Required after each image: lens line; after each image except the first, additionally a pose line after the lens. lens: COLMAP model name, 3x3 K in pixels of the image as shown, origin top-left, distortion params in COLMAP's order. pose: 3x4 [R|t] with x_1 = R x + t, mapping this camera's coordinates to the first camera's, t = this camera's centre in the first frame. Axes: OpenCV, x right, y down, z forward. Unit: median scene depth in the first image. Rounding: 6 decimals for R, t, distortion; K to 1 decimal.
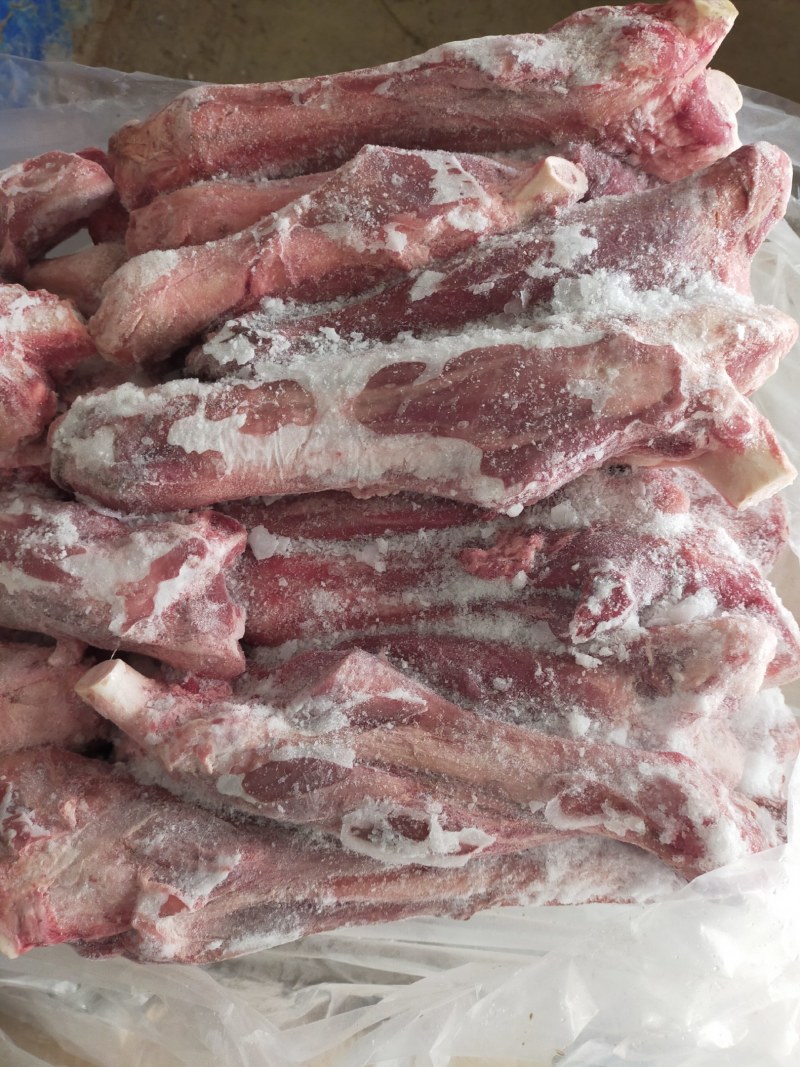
lens RADIAL K [[880.7, 0, 399.9], [0, 880.7, 525.2], [0, 0, 1]] dist [0.044405, -0.147570]
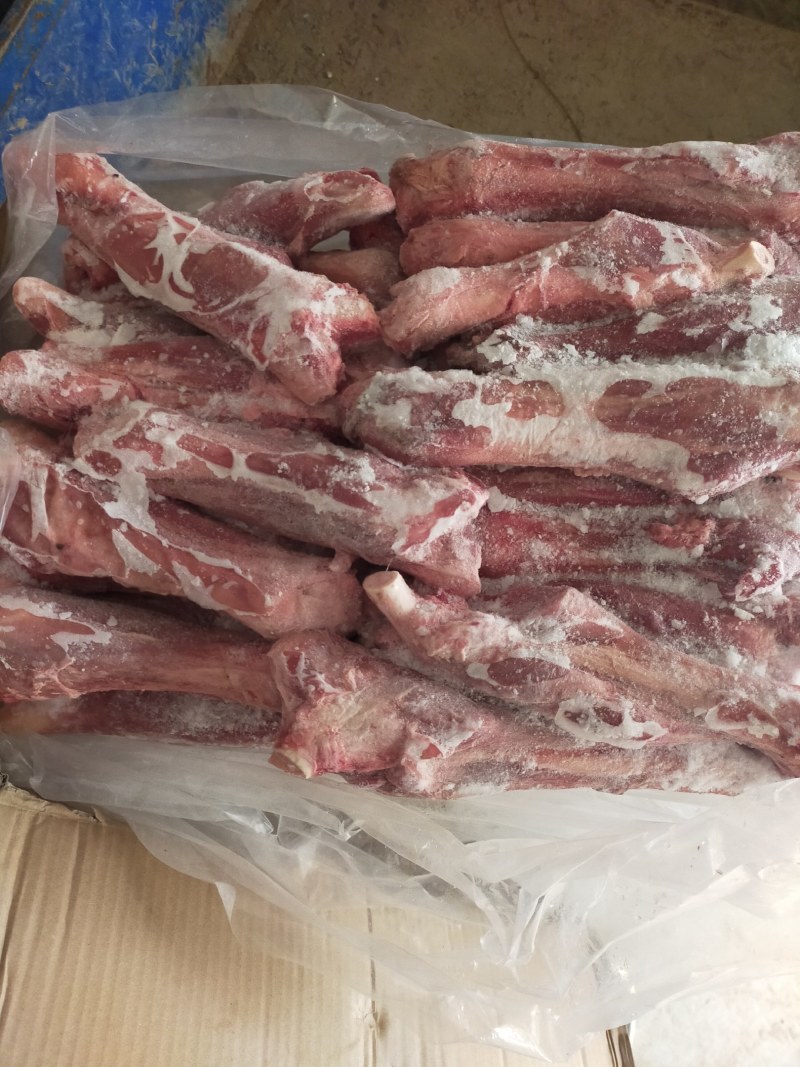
lens RADIAL K [[880.7, 0, 389.1], [0, 880.7, 530.6], [0, 0, 1]] dist [0.044405, -0.147570]
pose [[0.990873, 0.128138, 0.041851, -0.389221], [-0.129060, 0.991433, 0.020115, 0.063951], [-0.038915, -0.025333, 0.998921, -0.335406]]
